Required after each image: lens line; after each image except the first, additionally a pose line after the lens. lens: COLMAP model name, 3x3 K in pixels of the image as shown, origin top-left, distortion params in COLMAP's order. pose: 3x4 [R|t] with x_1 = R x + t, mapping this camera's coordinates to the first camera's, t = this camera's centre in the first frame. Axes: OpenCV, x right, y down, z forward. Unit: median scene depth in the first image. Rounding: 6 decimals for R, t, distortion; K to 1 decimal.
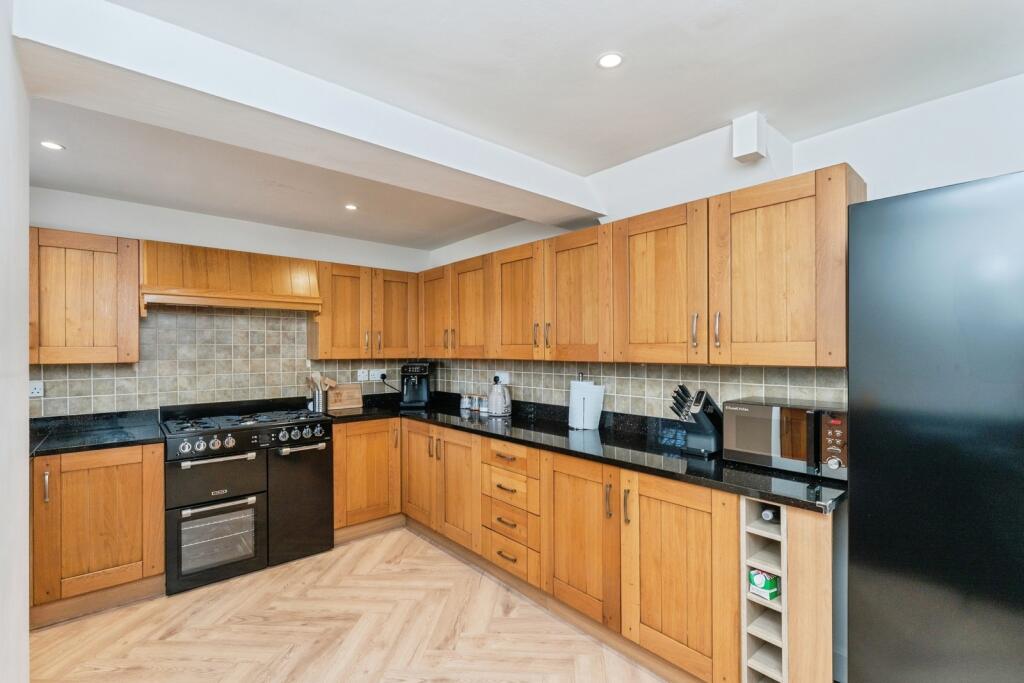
lens RADIAL K [[432.2, 0, 528.4], [0, 432.2, 345.8], [0, 0, 1]] dist [-0.000500, -0.000117]
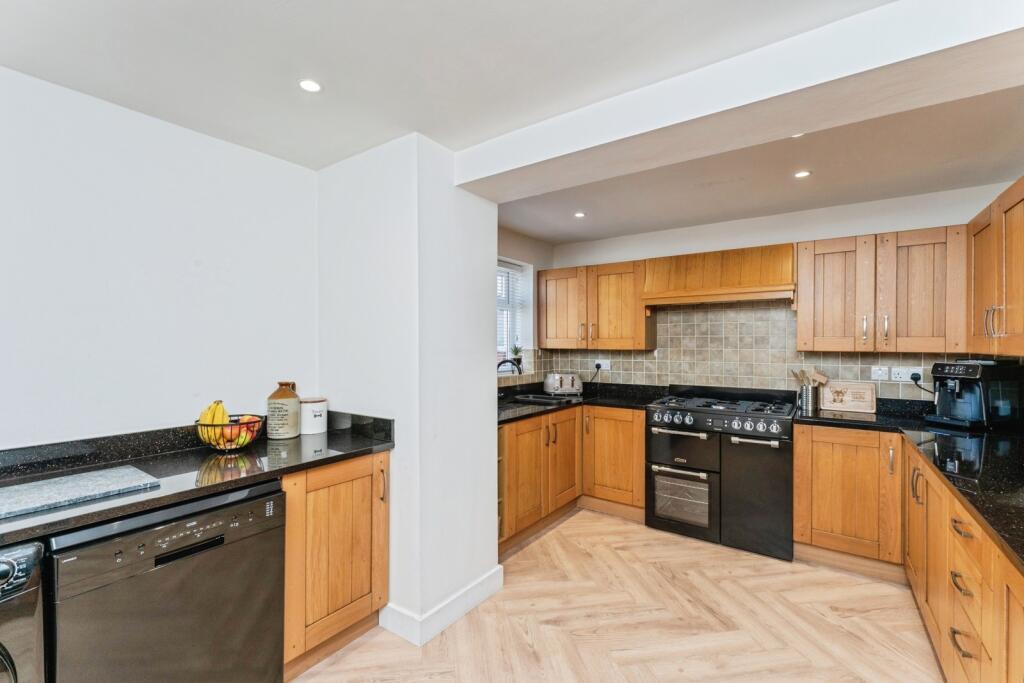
lens RADIAL K [[432.2, 0, 528.4], [0, 432.2, 345.8], [0, 0, 1]] dist [-0.000500, -0.000117]
pose [[0.269043, 0.010762, -0.963068, 0.293554], [0.008373, 0.999874, 0.013512, 0.004291], [0.963092, -0.011699, 0.268919, 0.263237]]
